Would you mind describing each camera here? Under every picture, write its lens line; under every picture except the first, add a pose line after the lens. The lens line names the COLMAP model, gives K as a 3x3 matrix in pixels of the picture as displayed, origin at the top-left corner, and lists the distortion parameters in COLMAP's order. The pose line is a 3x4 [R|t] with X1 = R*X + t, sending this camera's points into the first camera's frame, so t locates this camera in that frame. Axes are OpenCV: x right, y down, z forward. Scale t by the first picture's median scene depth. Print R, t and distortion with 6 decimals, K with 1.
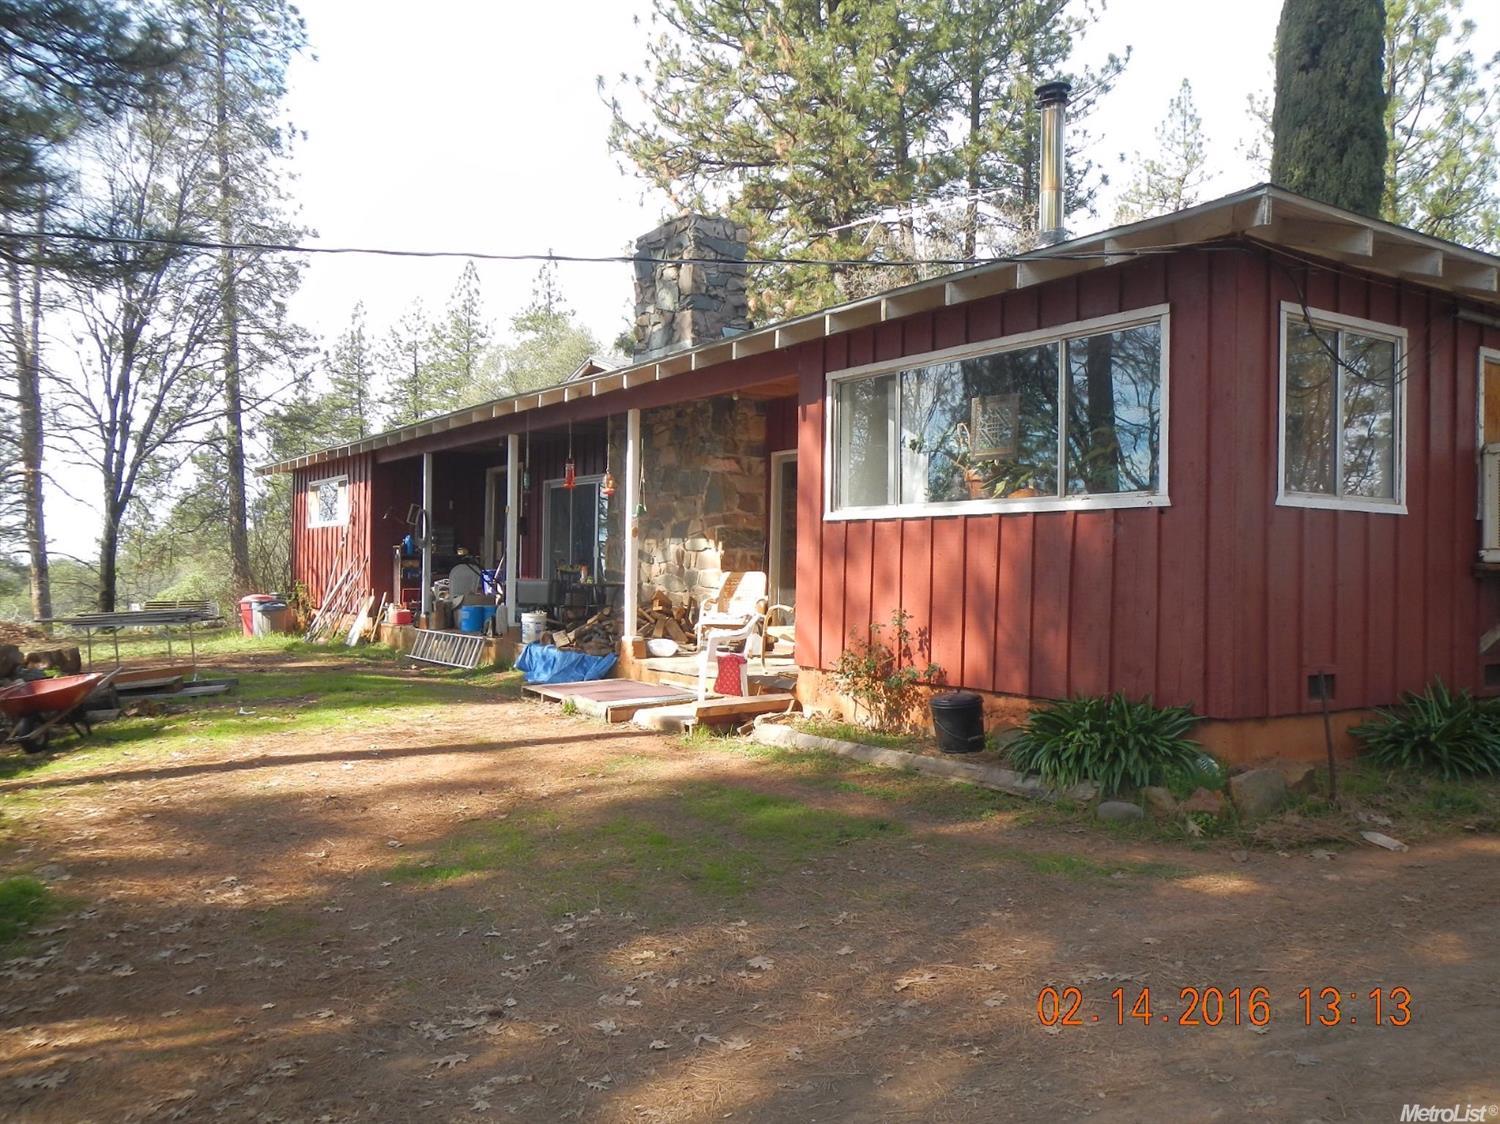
lens RADIAL K [[1231.5, 0, 748.0], [0, 1231.5, 569.6], [0, 0, 1]] dist [-0.000144, -0.005946]
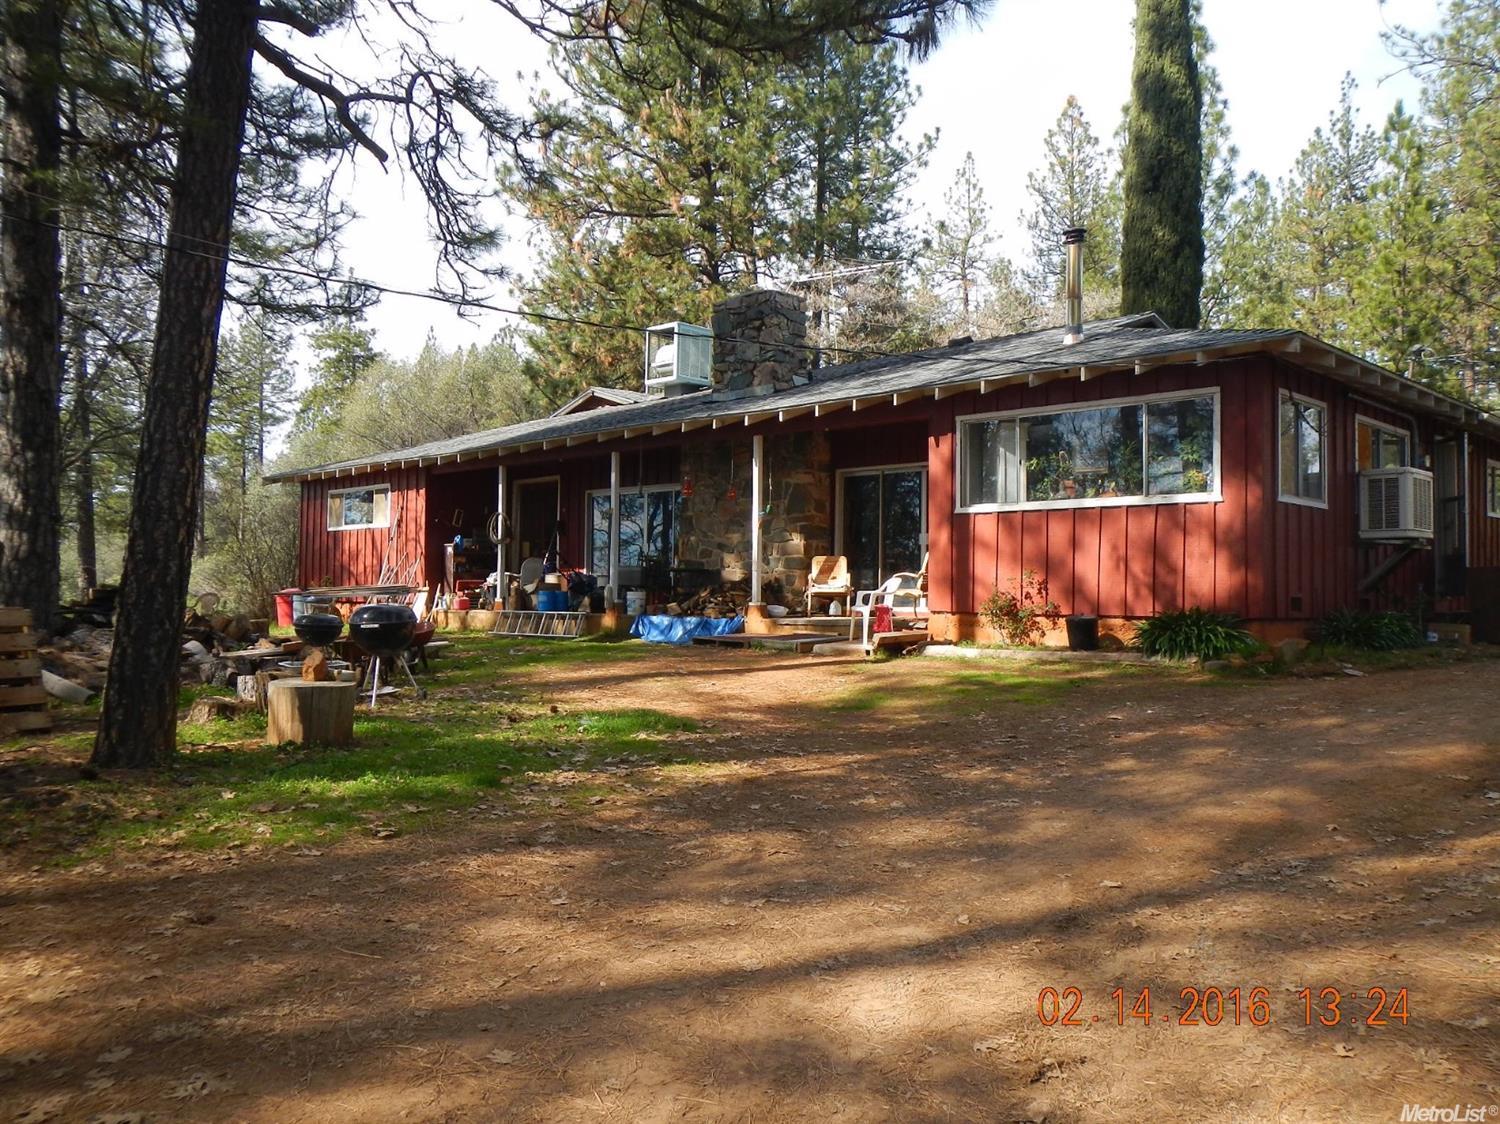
lens RADIAL K [[1231.5, 0, 757.8], [0, 1231.5, 552.1], [0, 0, 1]] dist [-0.000144, -0.005946]
pose [[0.978469, 0.004362, 0.206348, -0.160651], [0.002614, 0.999435, -0.033520, 0.018970], [-0.206377, 0.033338, 0.977904, -0.140568]]
